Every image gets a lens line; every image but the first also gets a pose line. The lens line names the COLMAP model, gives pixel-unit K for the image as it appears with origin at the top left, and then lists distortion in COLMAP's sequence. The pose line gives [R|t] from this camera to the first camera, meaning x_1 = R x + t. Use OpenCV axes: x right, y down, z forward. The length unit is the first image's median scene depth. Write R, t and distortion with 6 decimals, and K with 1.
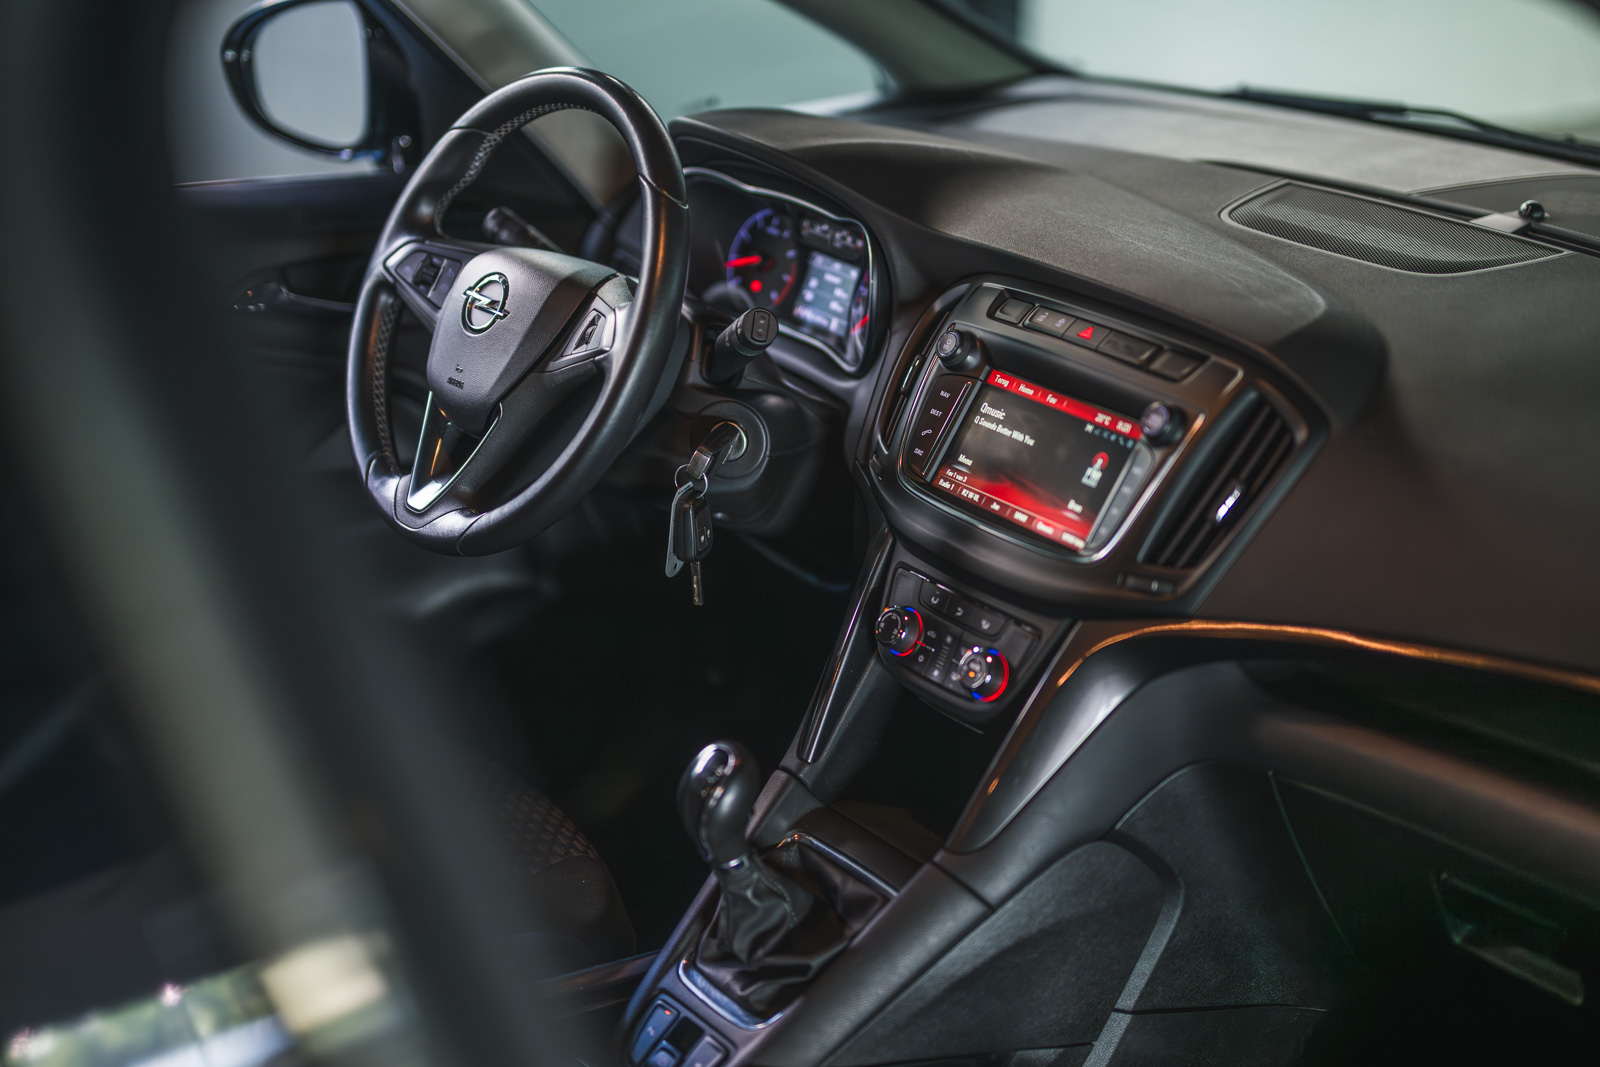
lens RADIAL K [[2405.4, 0, 800.7], [0, 2405.4, 540.4], [0, 0, 1]] dist [0.023458, 0.000000]
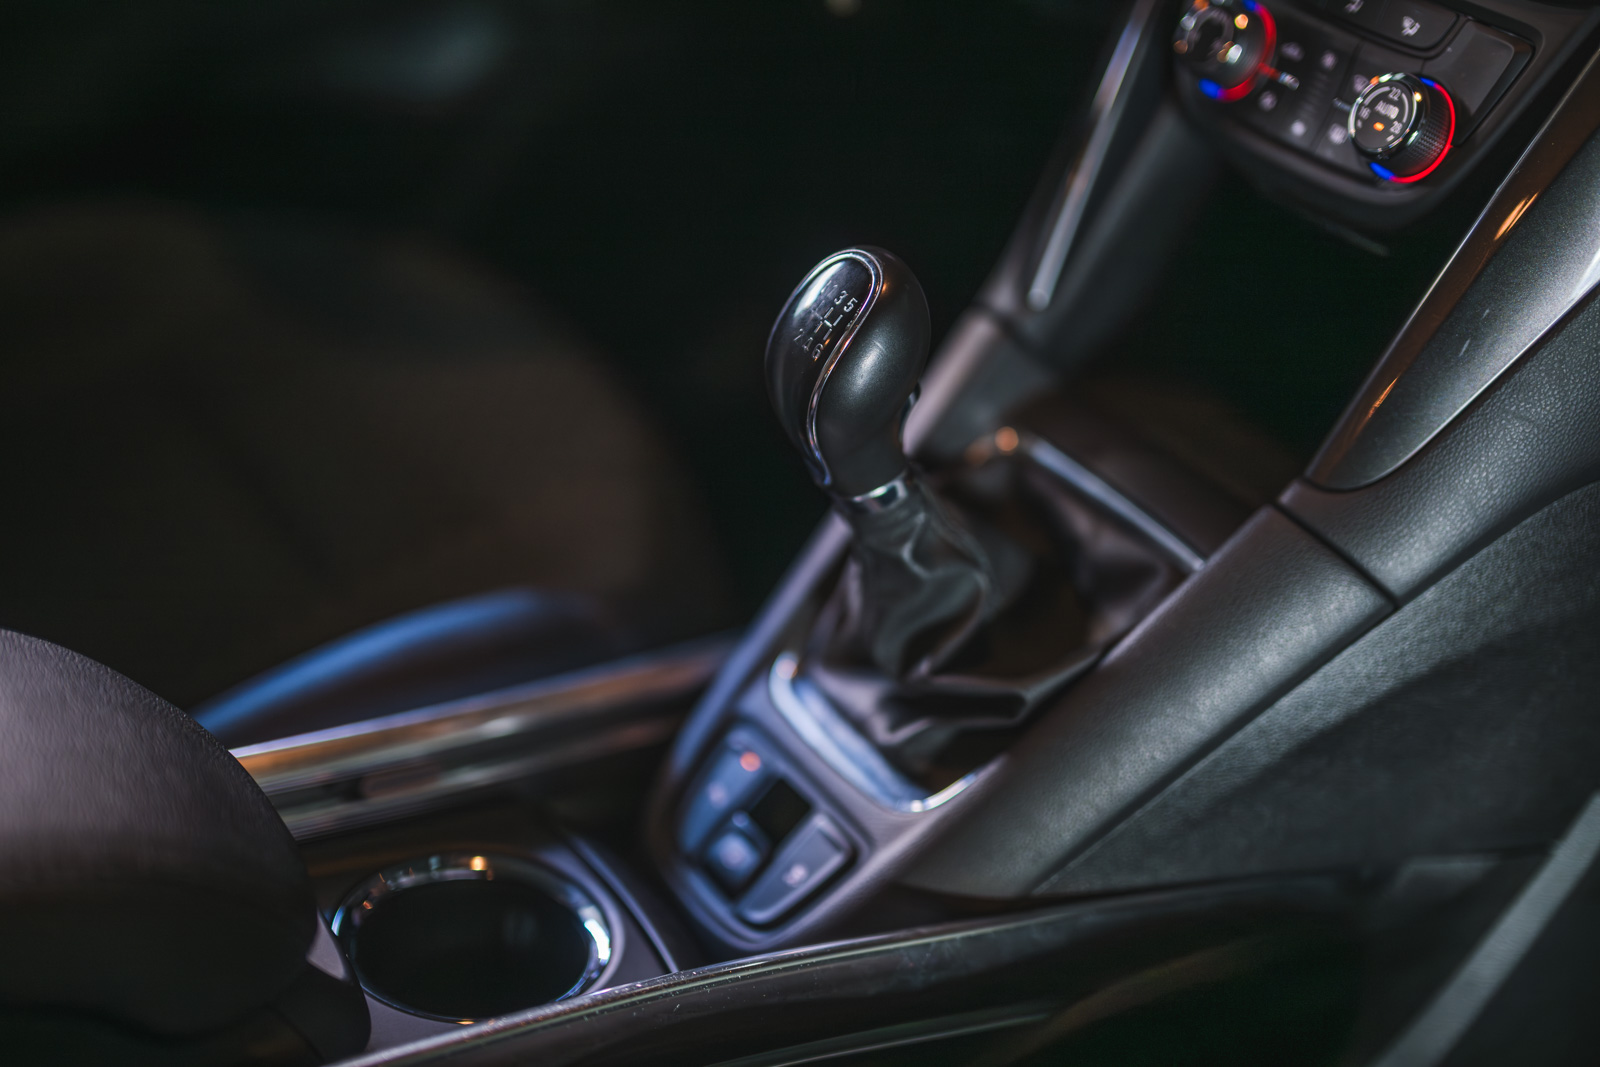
lens RADIAL K [[2405.4, 0, 809.7], [0, 2405.4, 535.8], [0, 0, 1]] dist [0.023458, 0.000000]
pose [[0.995110, 0.040136, -0.090246, 0.003833], [-0.023710, 0.984066, 0.176217, 0.054016], [0.095880, -0.173215, 0.980206, 0.496962]]
